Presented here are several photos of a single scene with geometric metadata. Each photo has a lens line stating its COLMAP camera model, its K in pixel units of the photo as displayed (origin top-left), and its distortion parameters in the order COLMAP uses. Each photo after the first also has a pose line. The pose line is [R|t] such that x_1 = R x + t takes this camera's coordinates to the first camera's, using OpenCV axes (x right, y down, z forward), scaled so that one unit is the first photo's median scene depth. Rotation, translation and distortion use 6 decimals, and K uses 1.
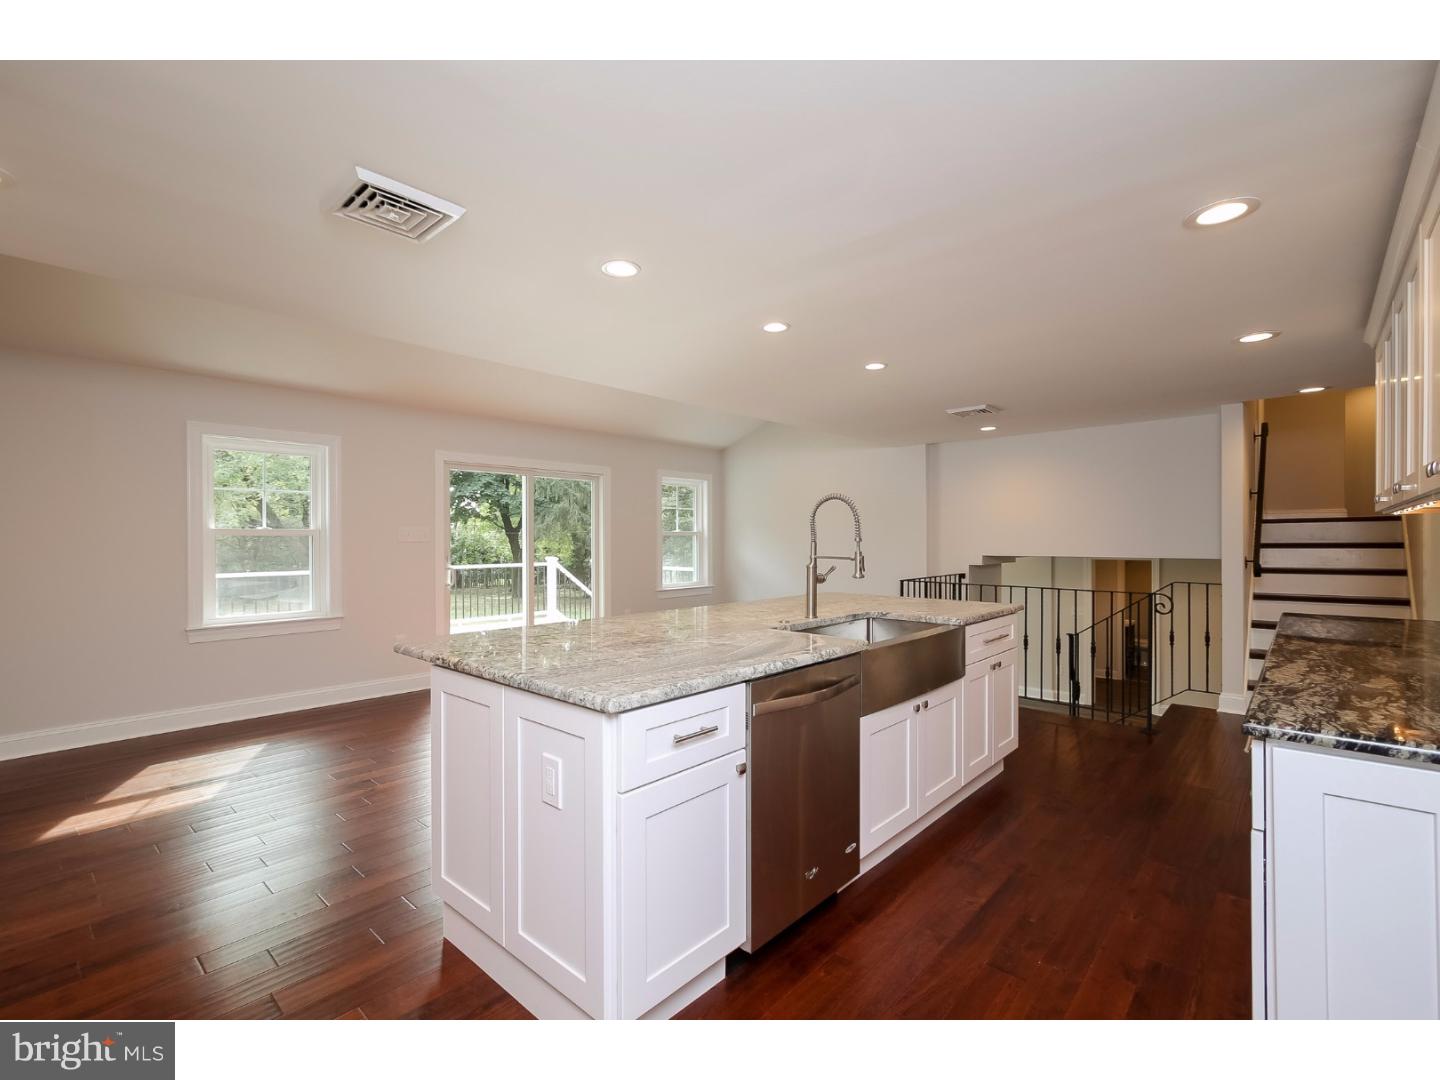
lens RADIAL K [[659.0, 0, 723.3], [0, 659.0, 539.7], [0, 0, 1]] dist [-0.002219, -0.001732]
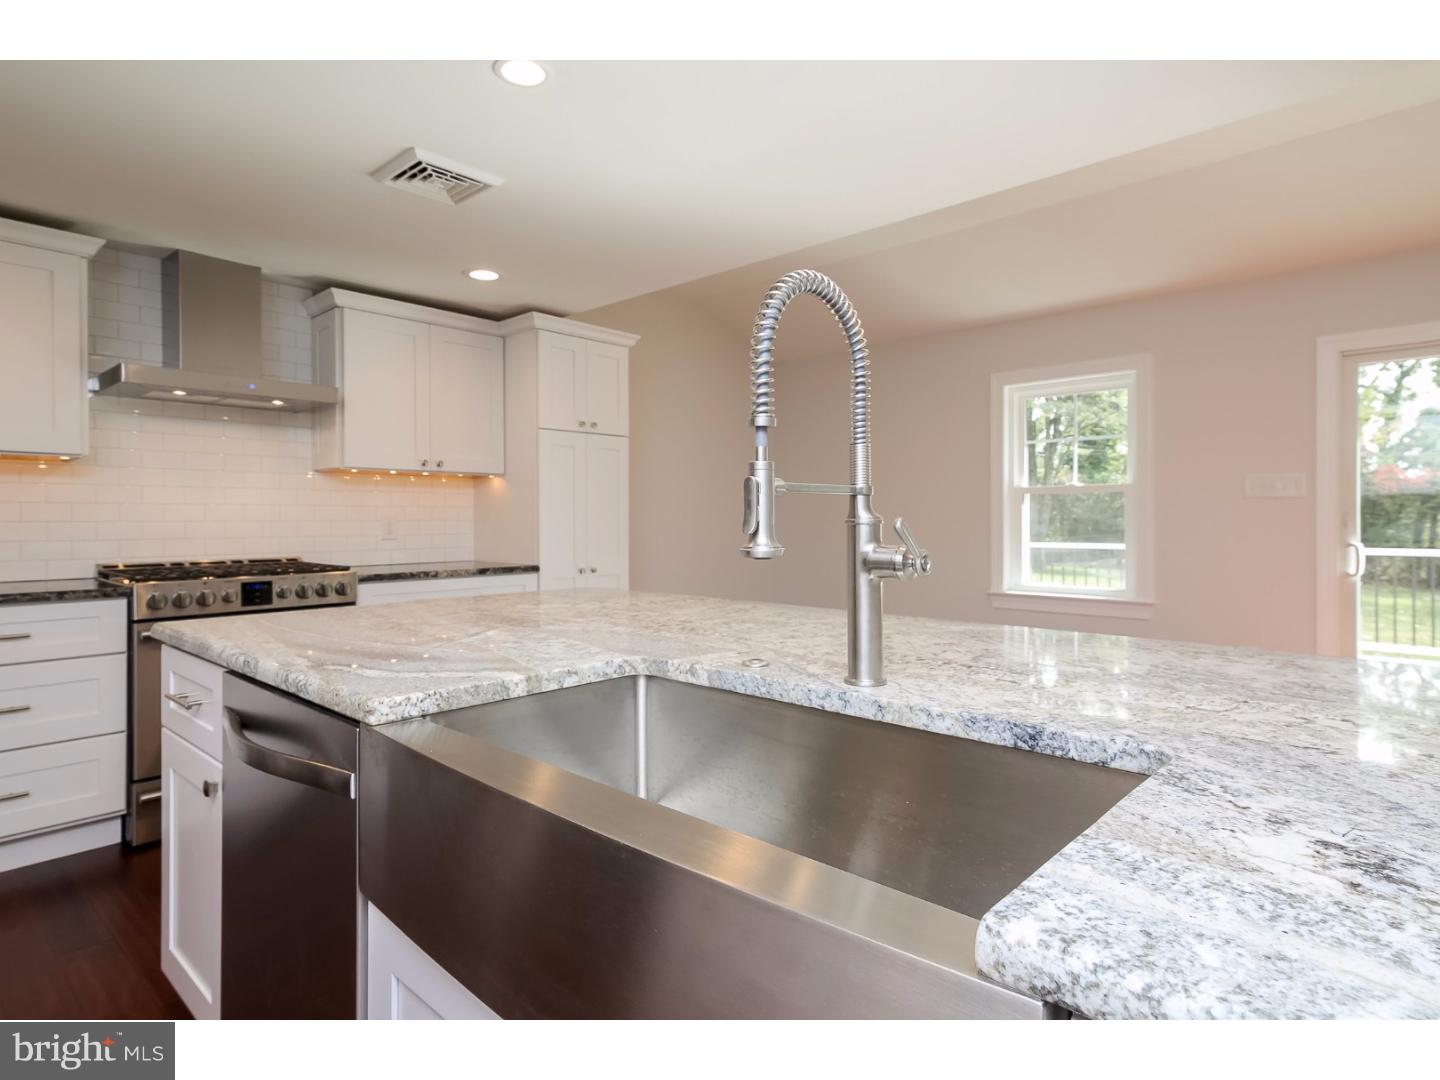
lens RADIAL K [[794.7, 0, 718.1], [0, 794.7, 515.9], [0, 0, 1]] dist [0.027532, 0.000961]
pose [[-0.018360, -0.000397, -0.999831, 0.359126], [0.001766, 0.999998, -0.000429, 0.020929], [0.999830, -0.001774, -0.018359, 0.608350]]
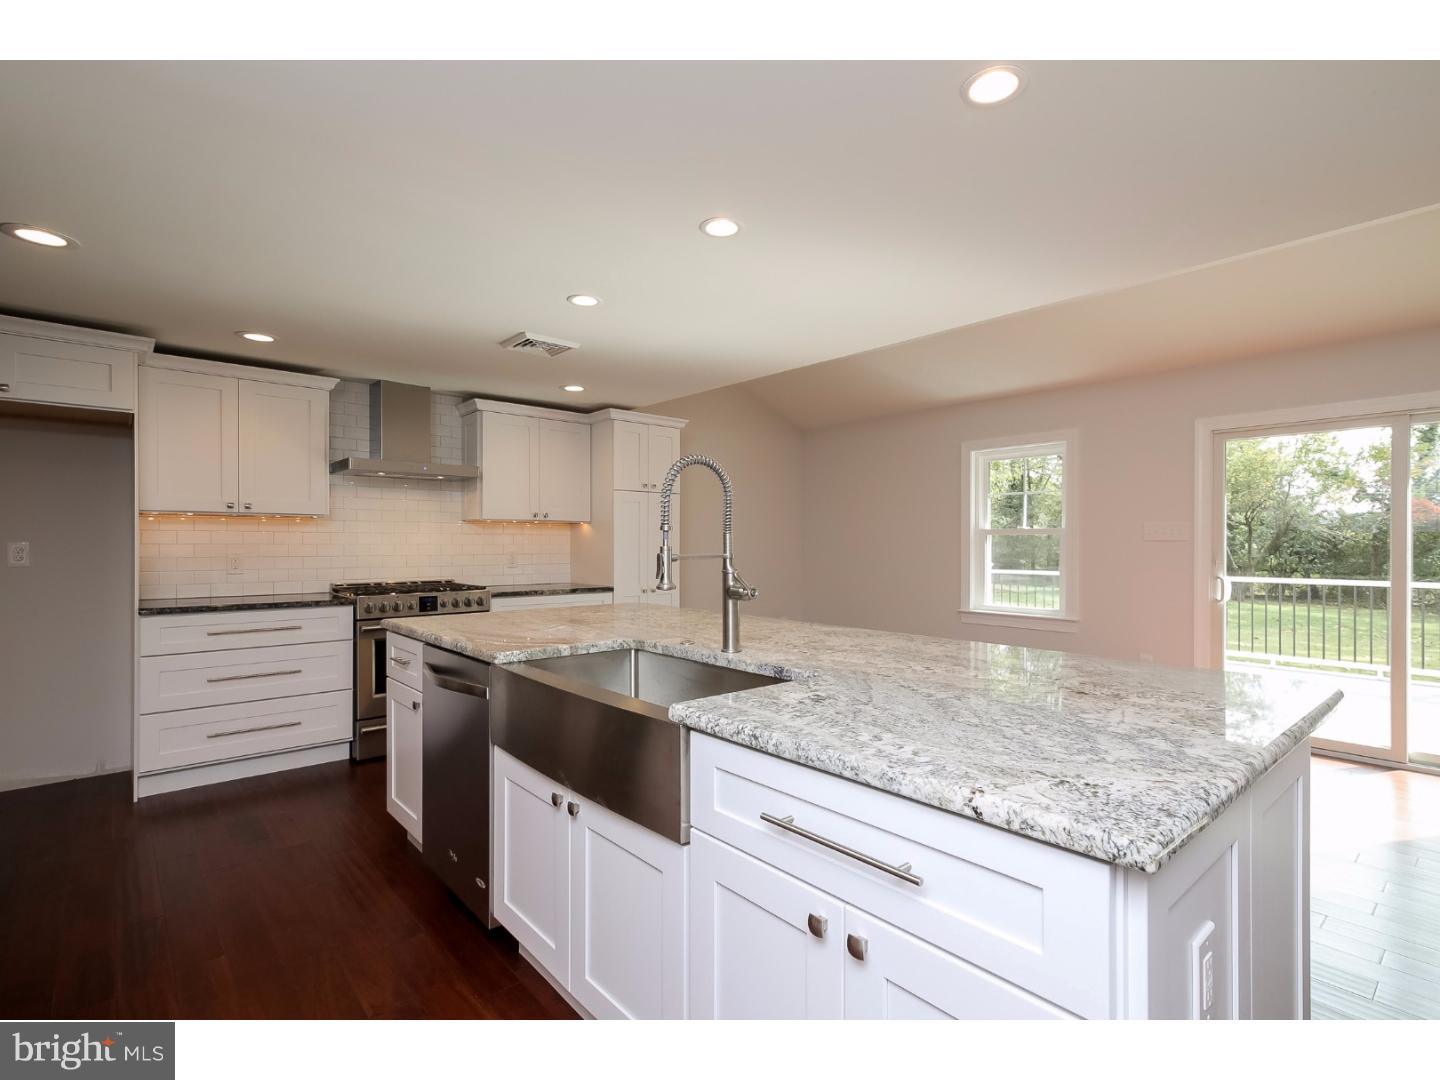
lens RADIAL K [[683.3, 0, 722.5], [0, 683.3, 543.7], [0, 0, 1]] dist [0.021962, 0.000804]
pose [[-0.116696, 0.001197, -0.993167, 0.501011], [-0.002032, 0.999997, 0.001444, 0.007913], [0.993166, 0.002187, -0.116694, 0.676244]]
